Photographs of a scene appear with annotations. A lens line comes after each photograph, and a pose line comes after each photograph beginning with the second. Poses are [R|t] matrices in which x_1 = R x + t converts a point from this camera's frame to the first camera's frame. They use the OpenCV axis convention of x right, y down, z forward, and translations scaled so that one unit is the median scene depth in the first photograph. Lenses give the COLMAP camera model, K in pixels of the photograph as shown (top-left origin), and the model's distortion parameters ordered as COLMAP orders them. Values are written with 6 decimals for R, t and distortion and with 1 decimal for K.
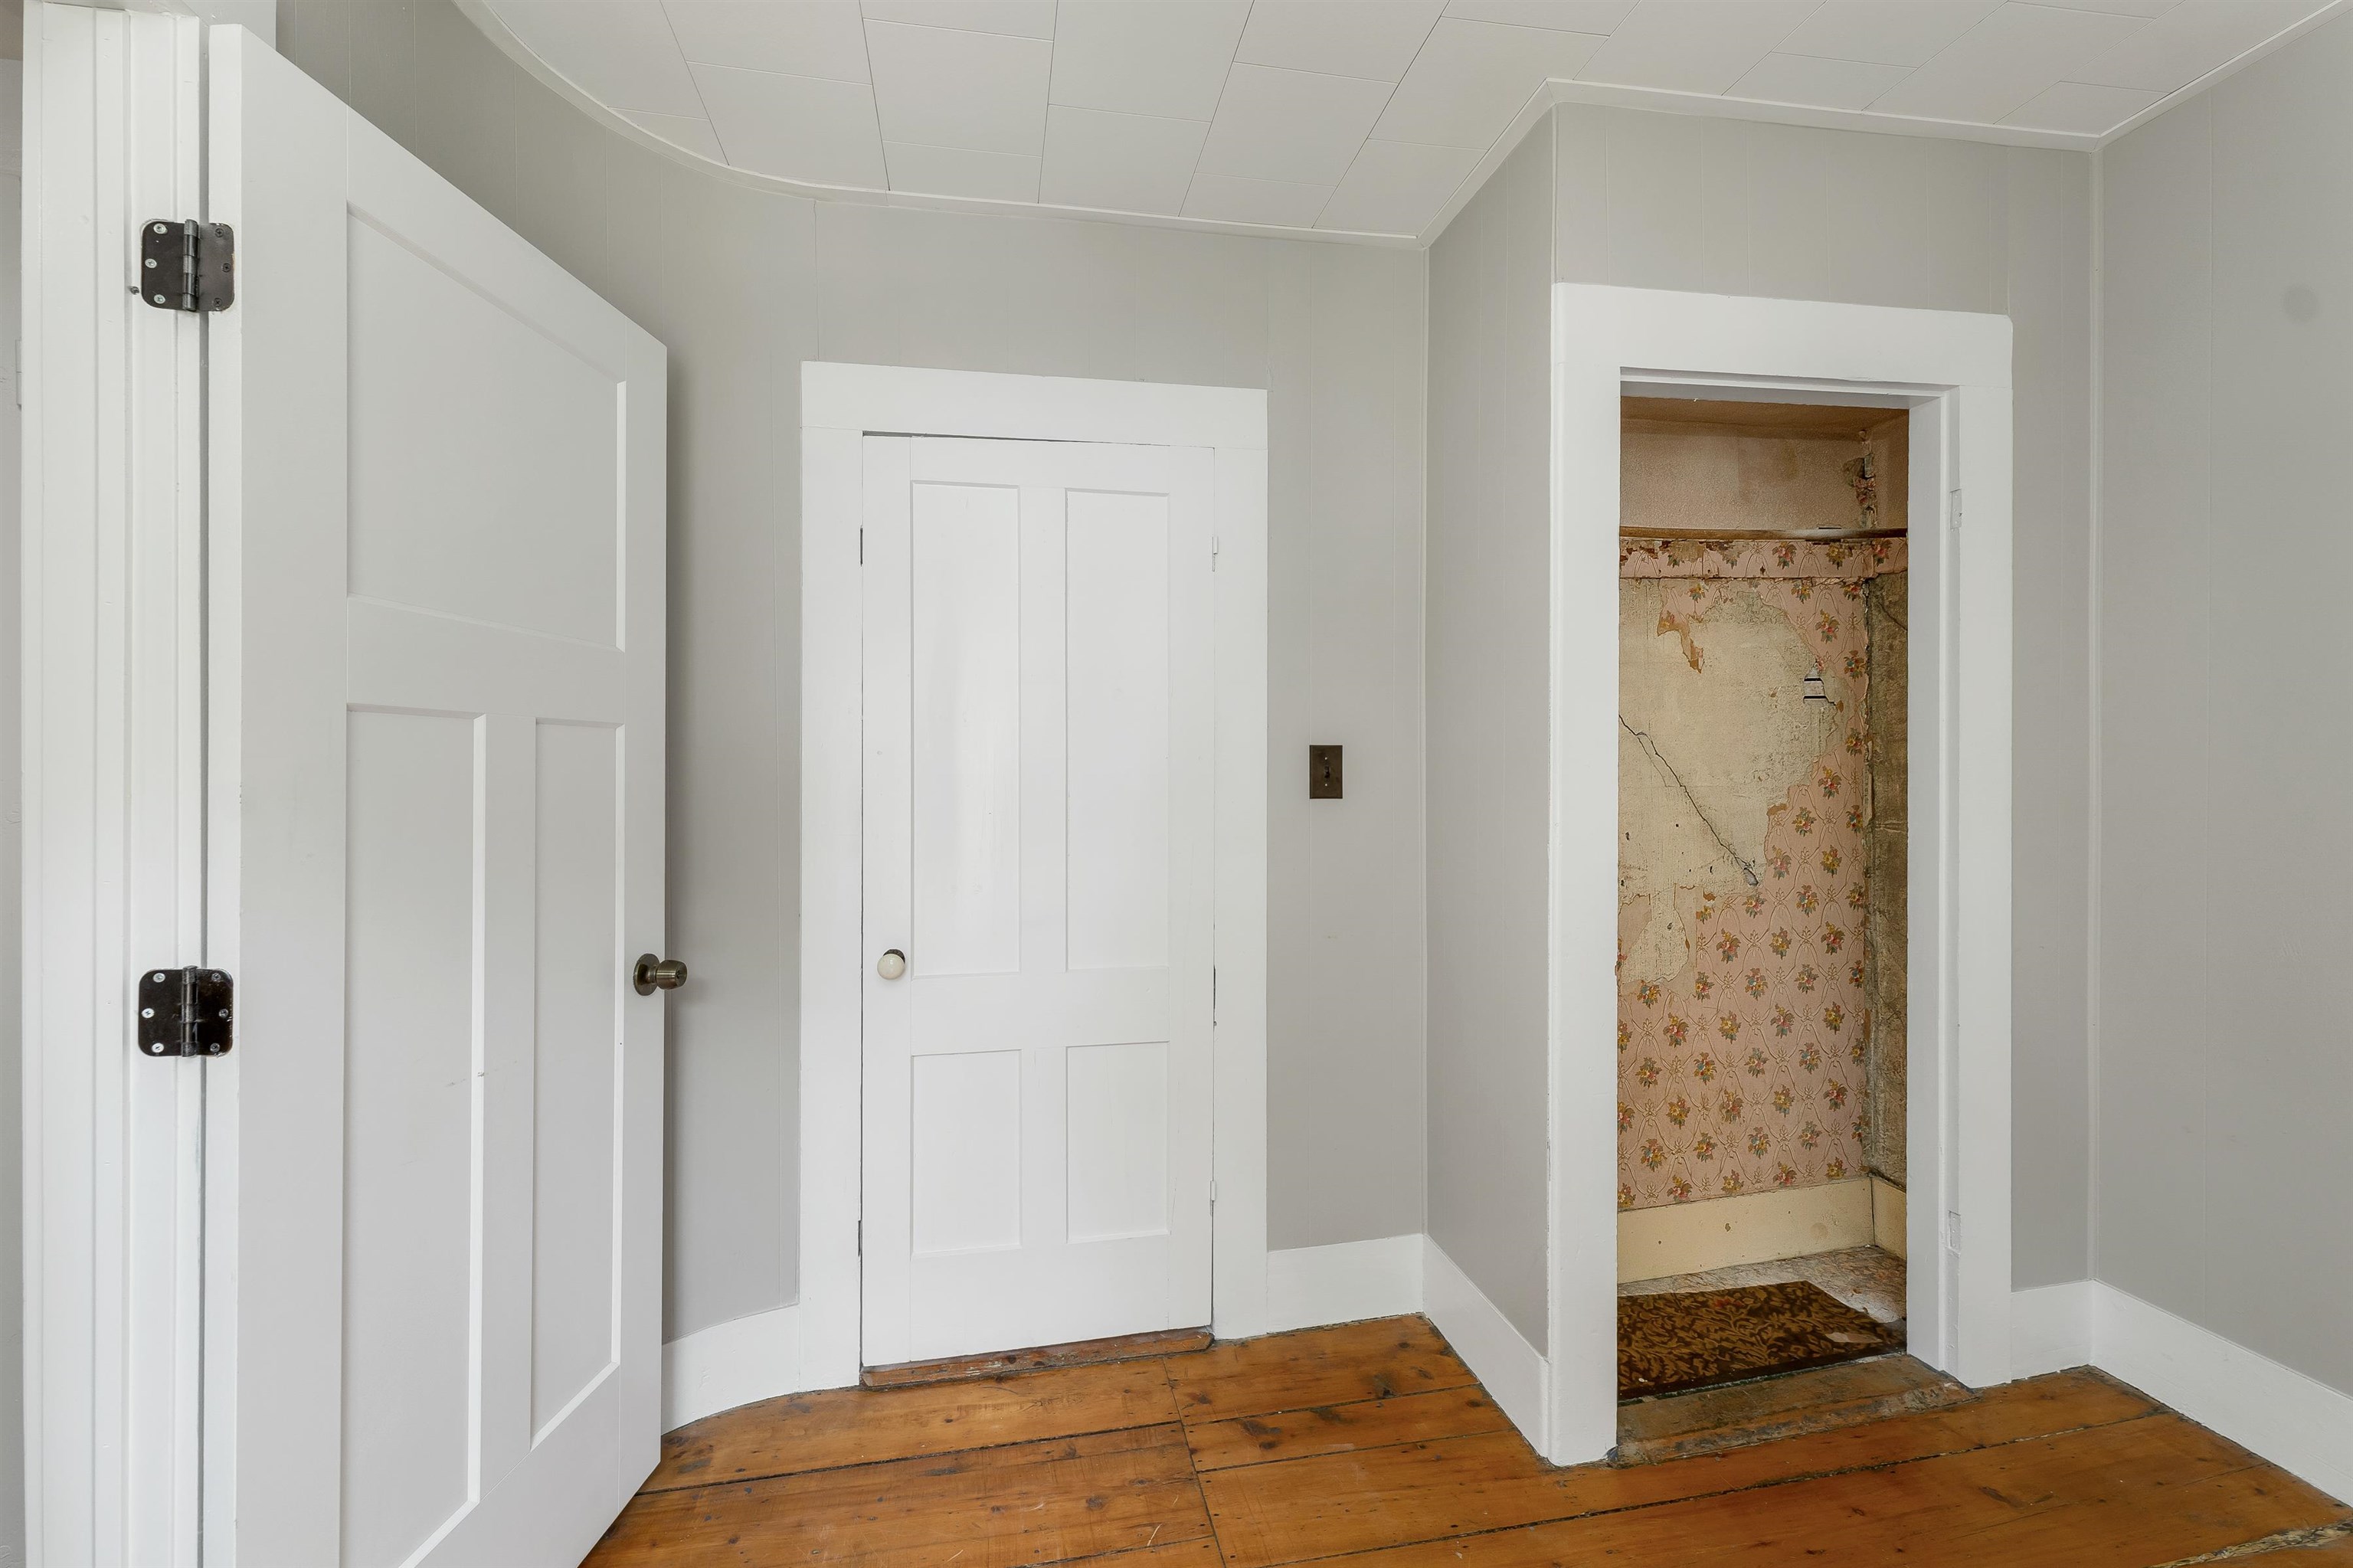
lens RADIAL K [[979.3, 0, 1184.1], [0, 979.3, 772.3], [0, 0, 1]] dist [0.000642, -0.000013]
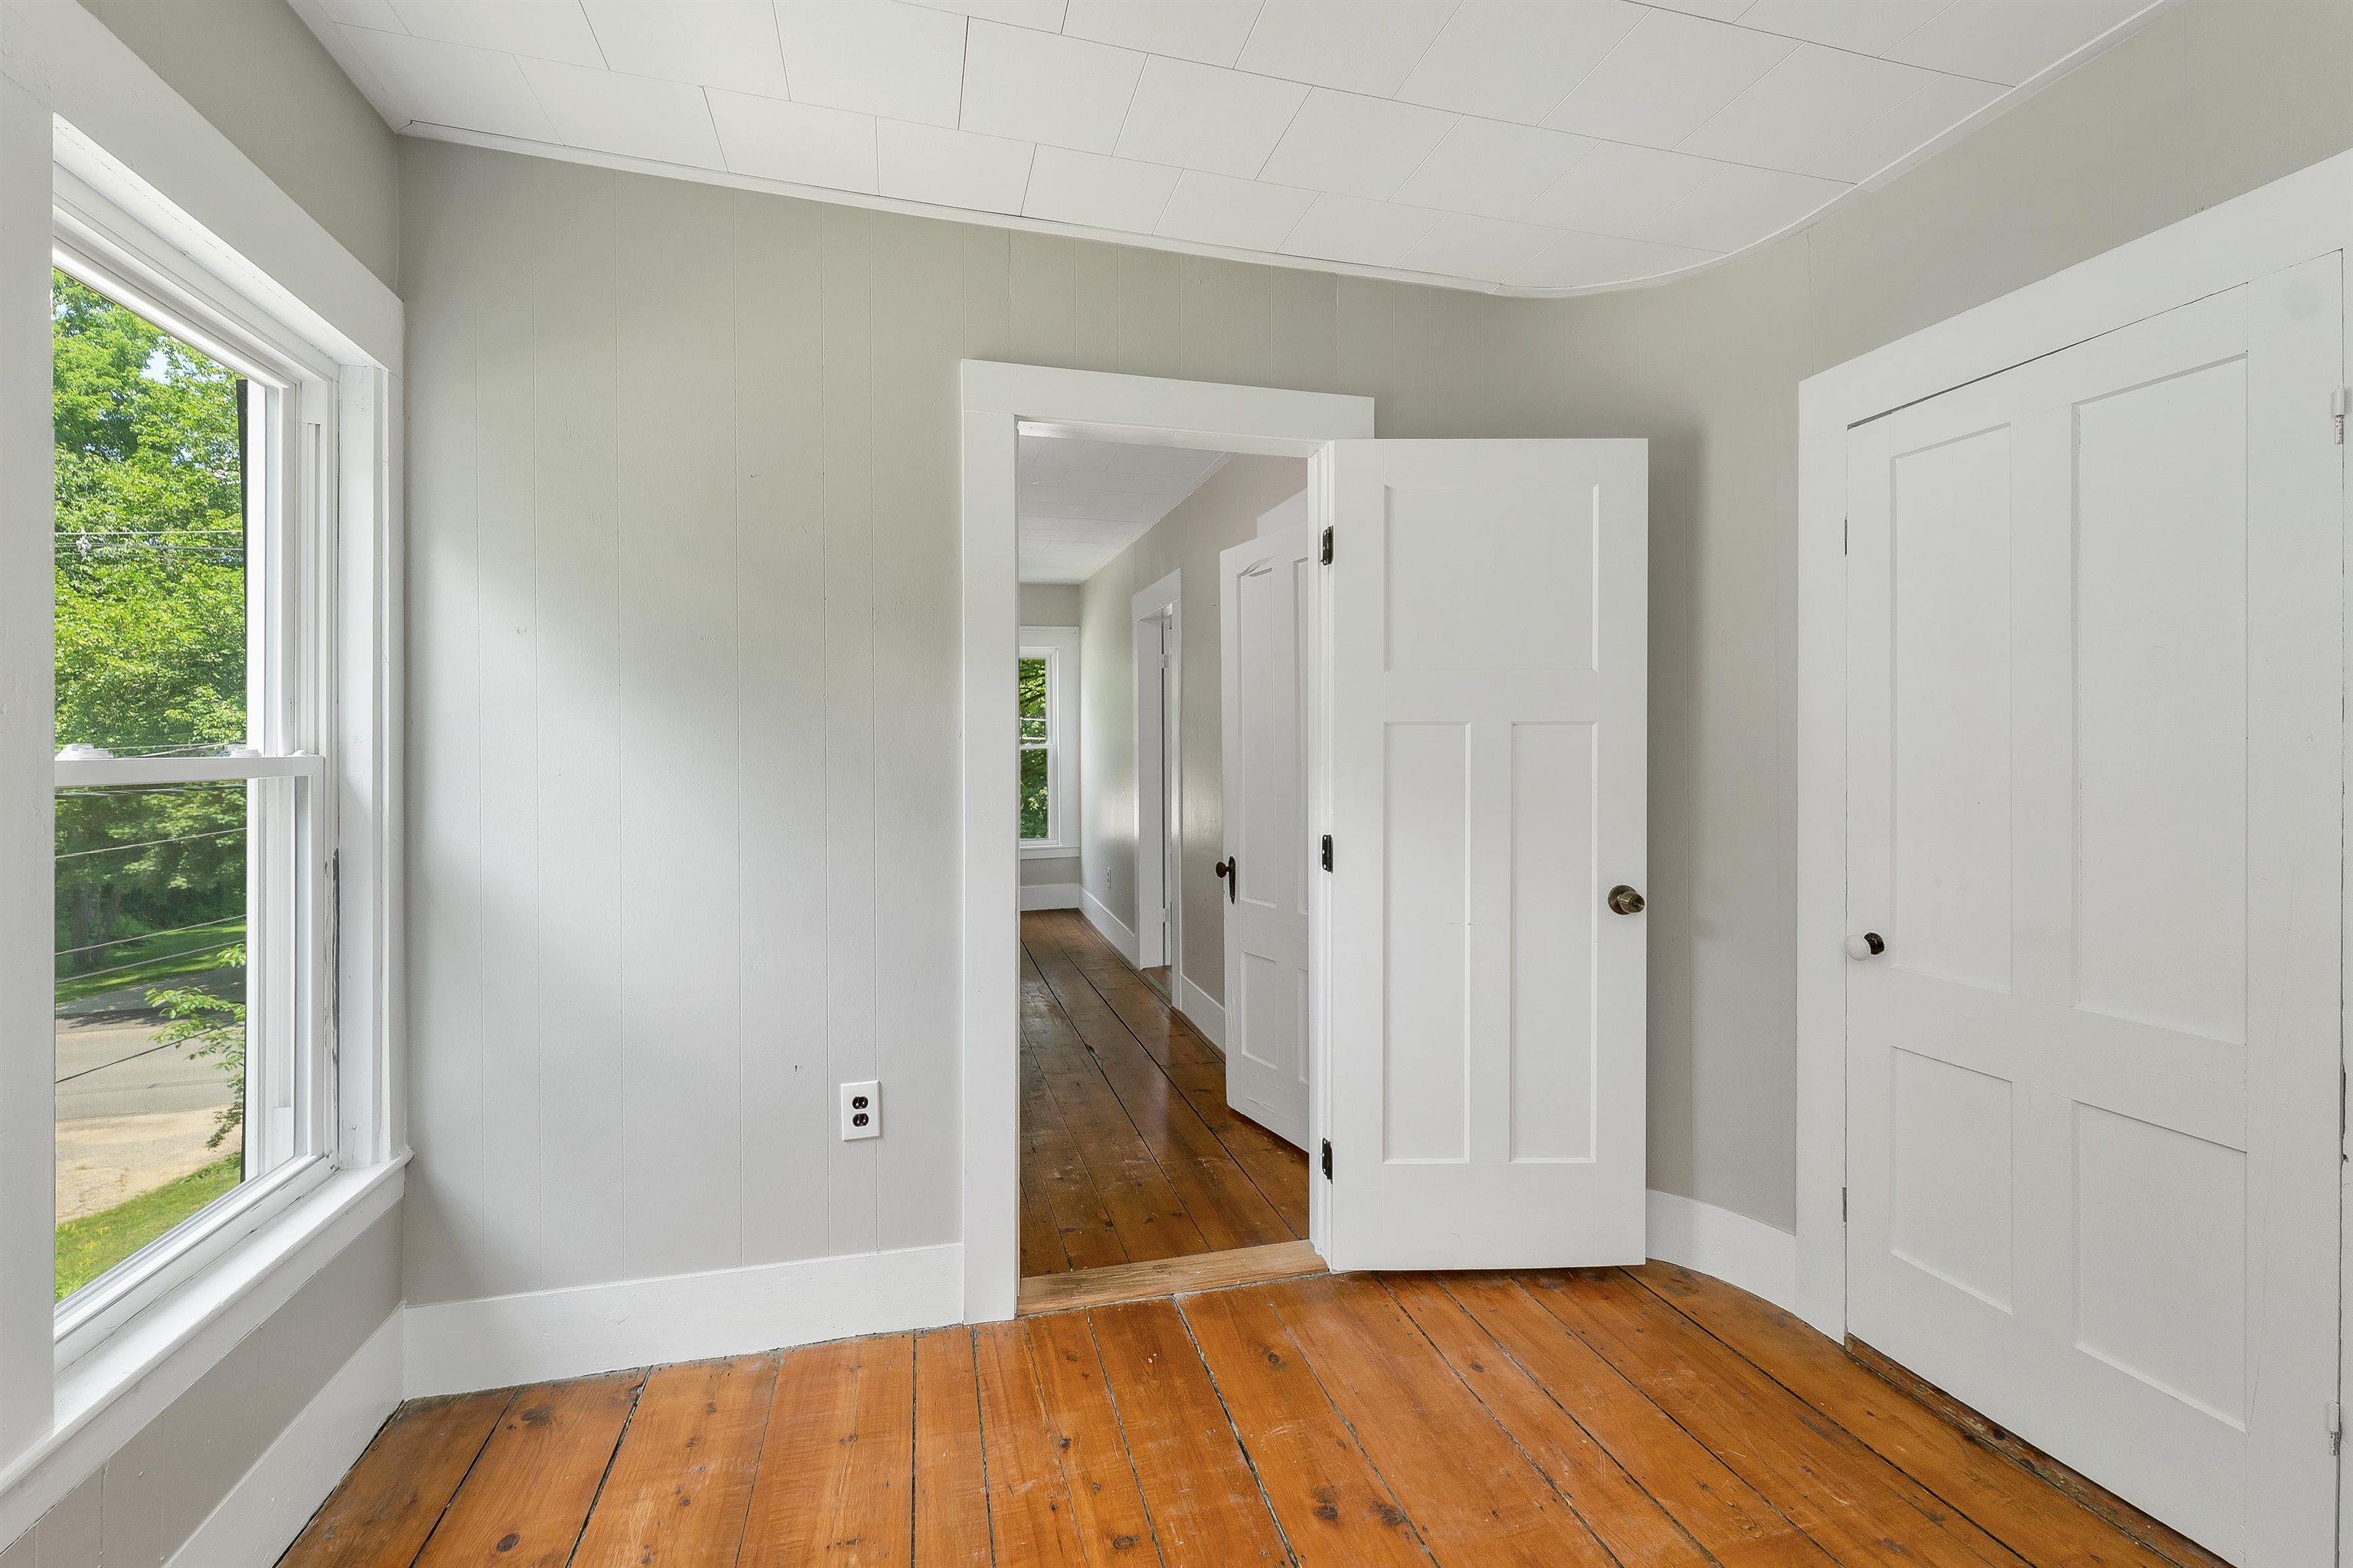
lens RADIAL K [[971.9, 0, 1156.9], [0, 971.9, 779.0], [0, 0, 1]] dist [0.001281, -0.000084]
pose [[0.062652, 0.026103, -0.997694, 0.663622], [-0.007219, 0.999644, 0.025701, 0.002731], [0.998009, 0.005592, 0.062818, 0.213382]]
